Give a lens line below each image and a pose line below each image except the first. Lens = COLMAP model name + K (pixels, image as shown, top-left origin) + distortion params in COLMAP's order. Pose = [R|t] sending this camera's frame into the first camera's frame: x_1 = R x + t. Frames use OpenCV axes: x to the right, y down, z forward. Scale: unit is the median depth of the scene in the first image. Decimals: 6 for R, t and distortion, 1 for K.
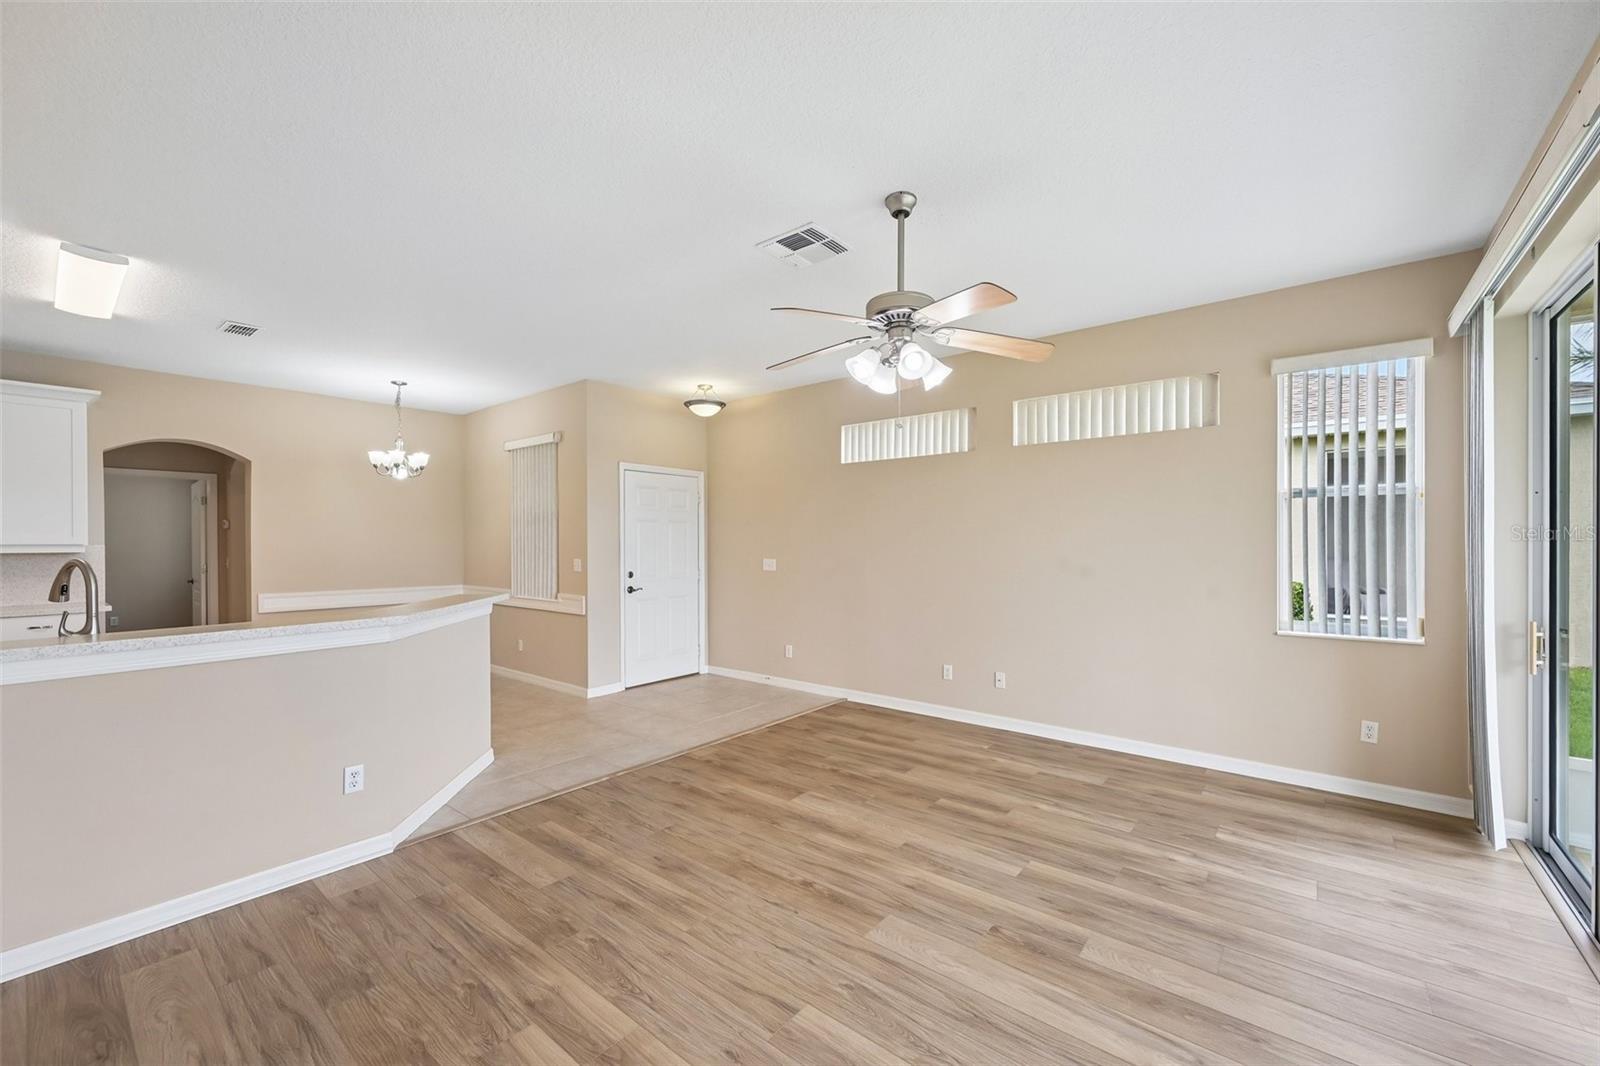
lens RADIAL K [[631.7, 0, 803.4], [0, 631.7, 543.6], [0, 0, 1]] dist [-0.002048, 0.000580]
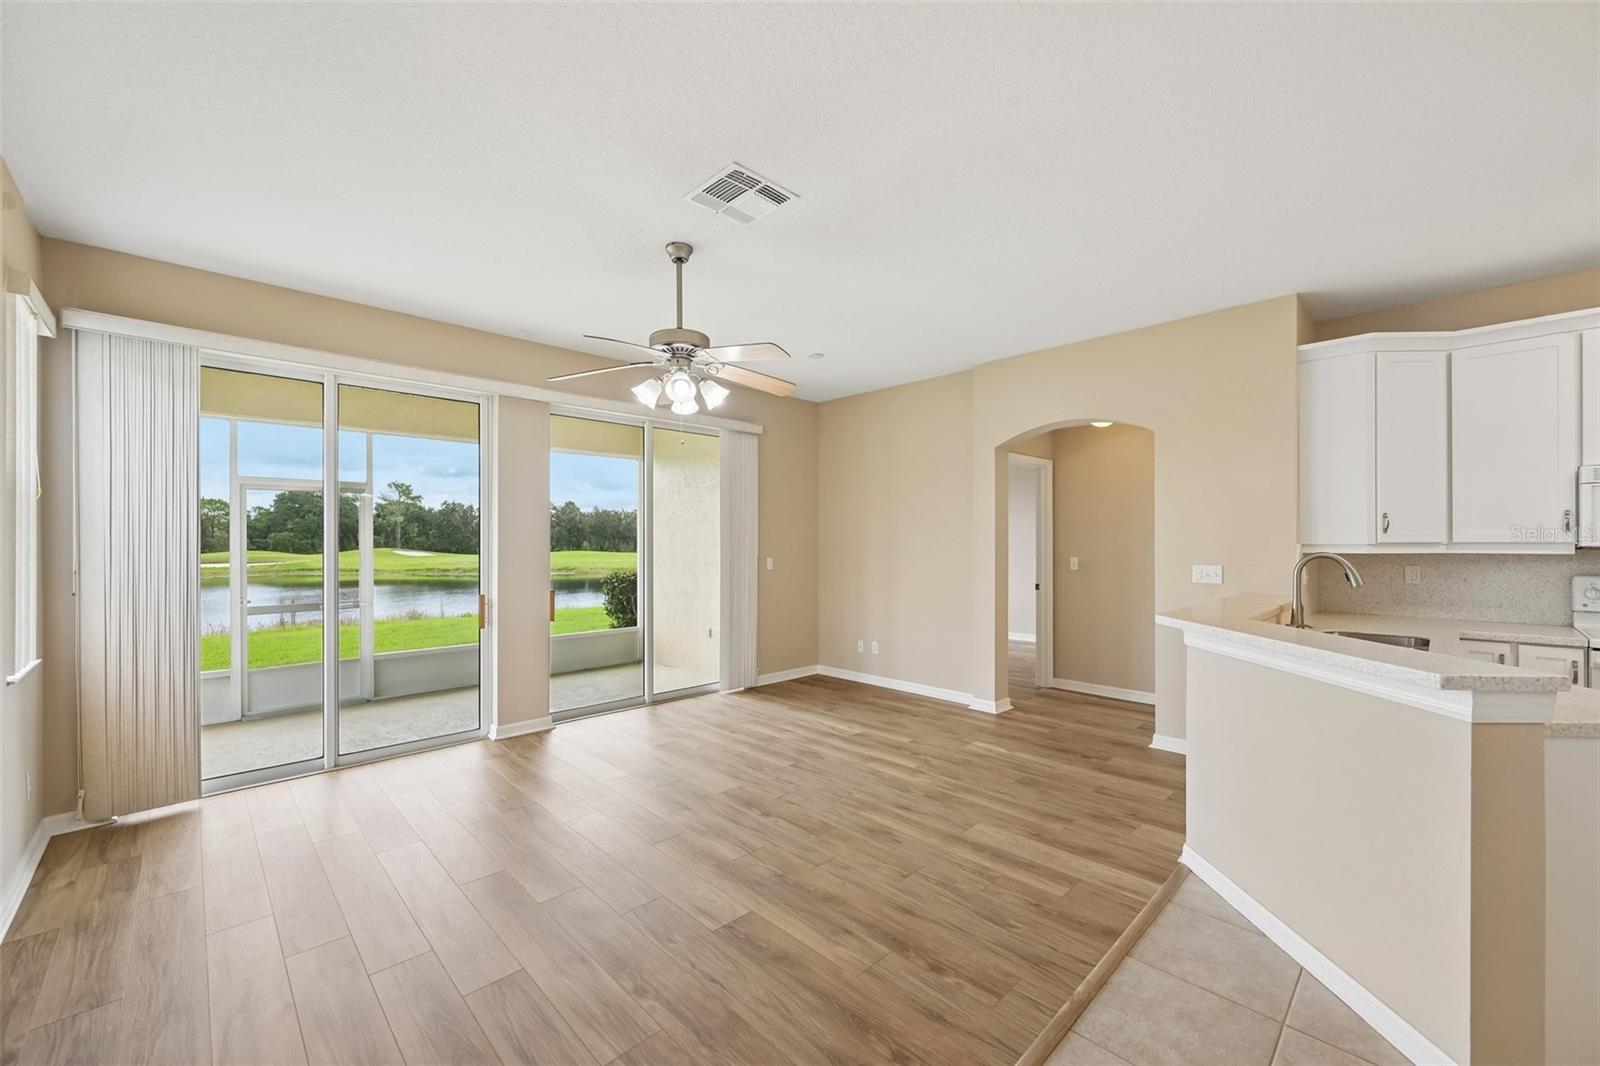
lens RADIAL K [[631.7, 0, 803.4], [0, 631.7, 543.6], [0, 0, 1]] dist [-0.002048, 0.000580]
pose [[-0.993792, 0.004049, 0.111178, -0.141897], [0.004531, 0.999981, 0.004086, -0.002633], [-0.111159, 0.004564, -0.993792, 1.509134]]
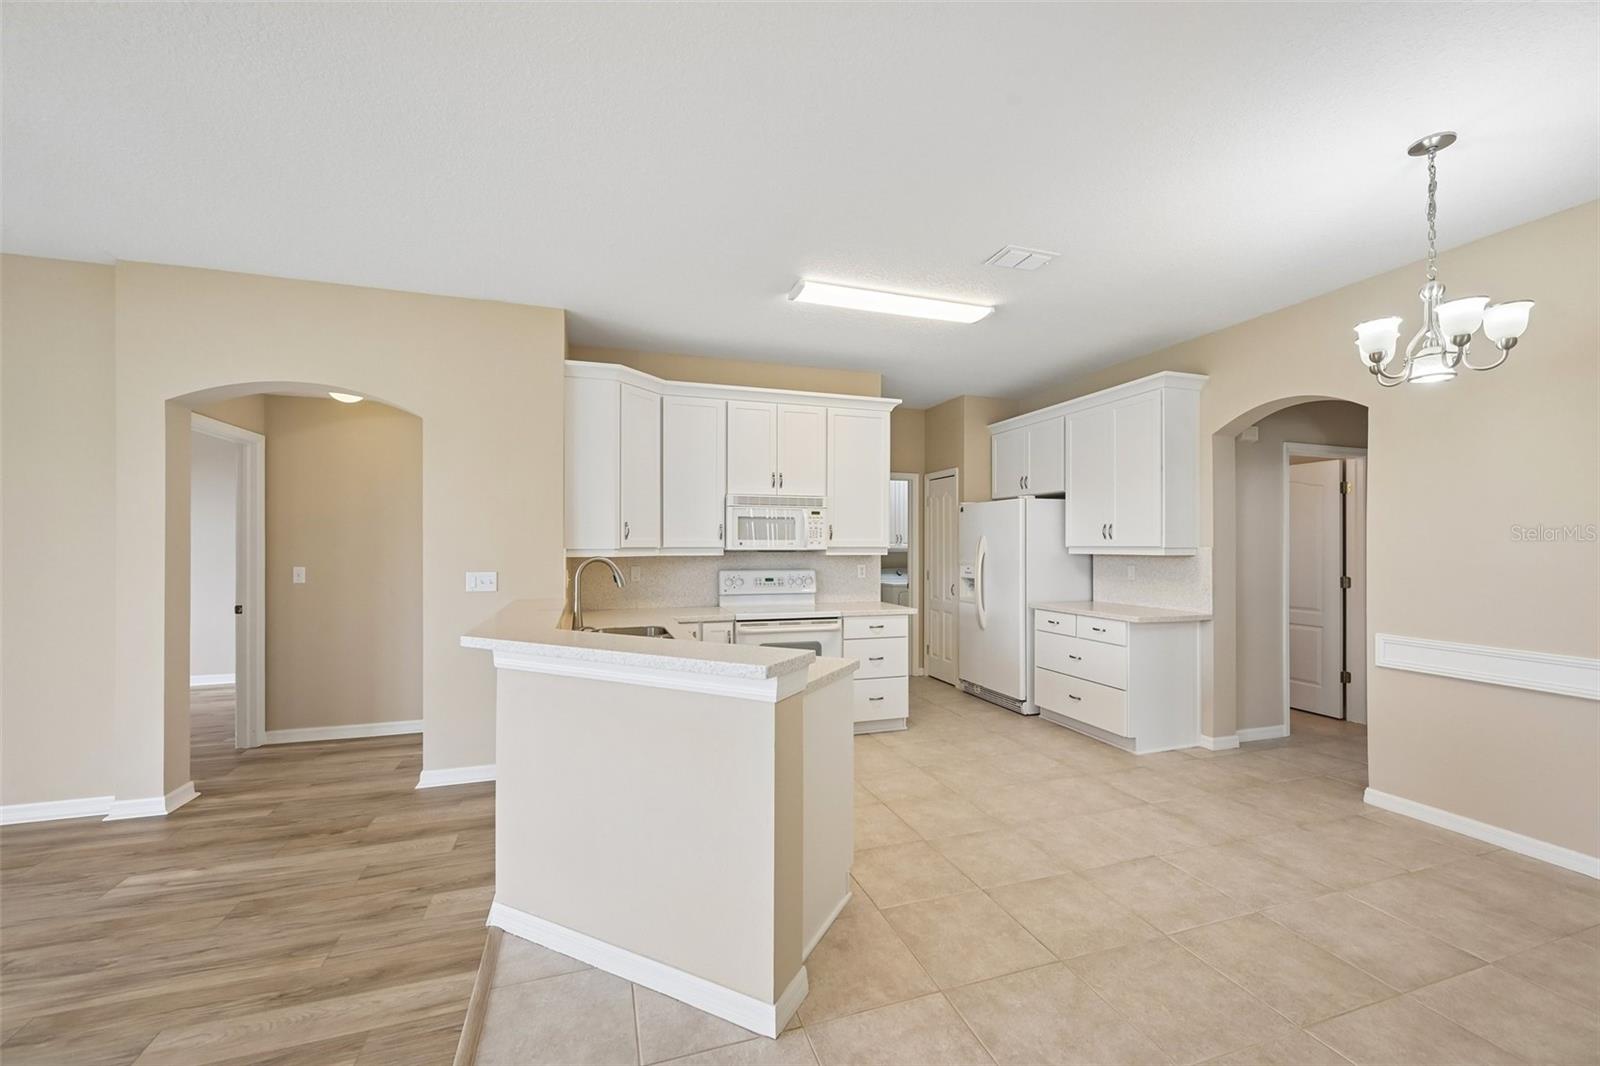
lens RADIAL K [[631.7, 0, 803.4], [0, 631.7, 543.6], [0, 0, 1]] dist [-0.002048, 0.000580]
pose [[-0.534857, -0.001057, -0.844942, -0.135748], [-0.000517, 0.999999, -0.000923, -0.002091], [0.844942, -0.000057, -0.534858, 1.328135]]
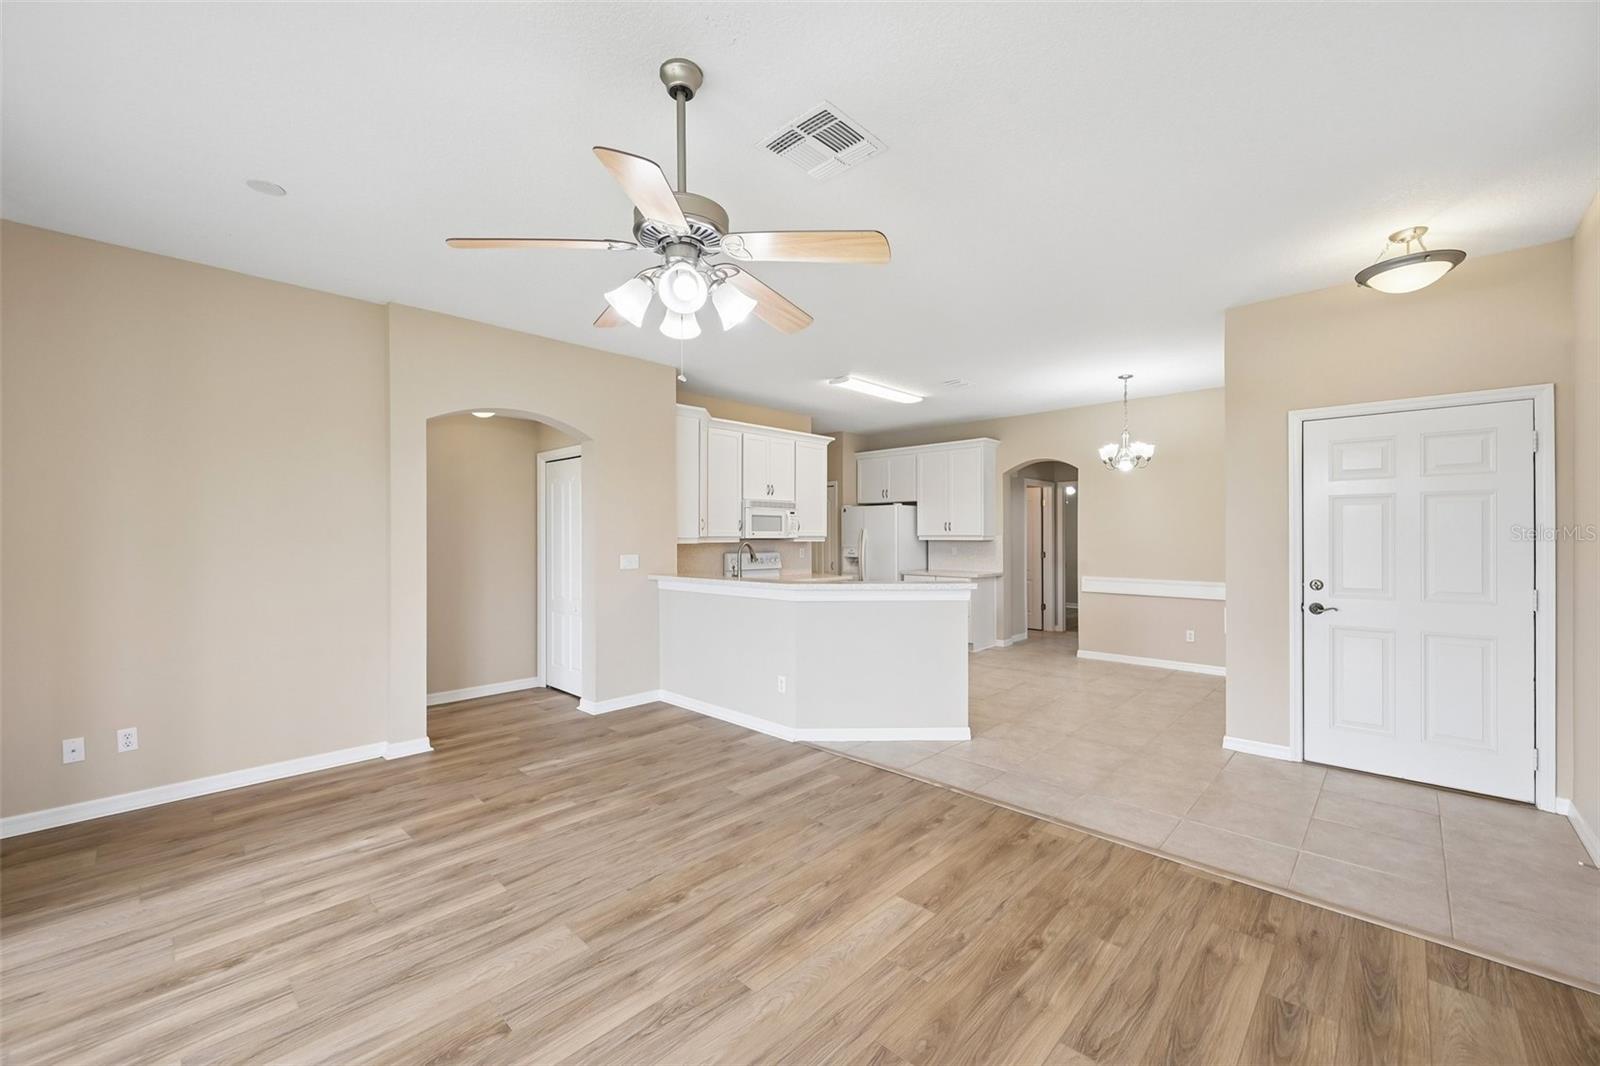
lens RADIAL K [[634.2, 0, 803.0], [0, 634.2, 533.7], [0, 0, 1]] dist [-0.000989, 0.000059]
pose [[-0.075937, -0.000672, -0.997112, 0.629324], [0.000287, 1.000000, -0.000695, -0.002228], [0.997113, -0.000339, -0.075937, 0.849178]]
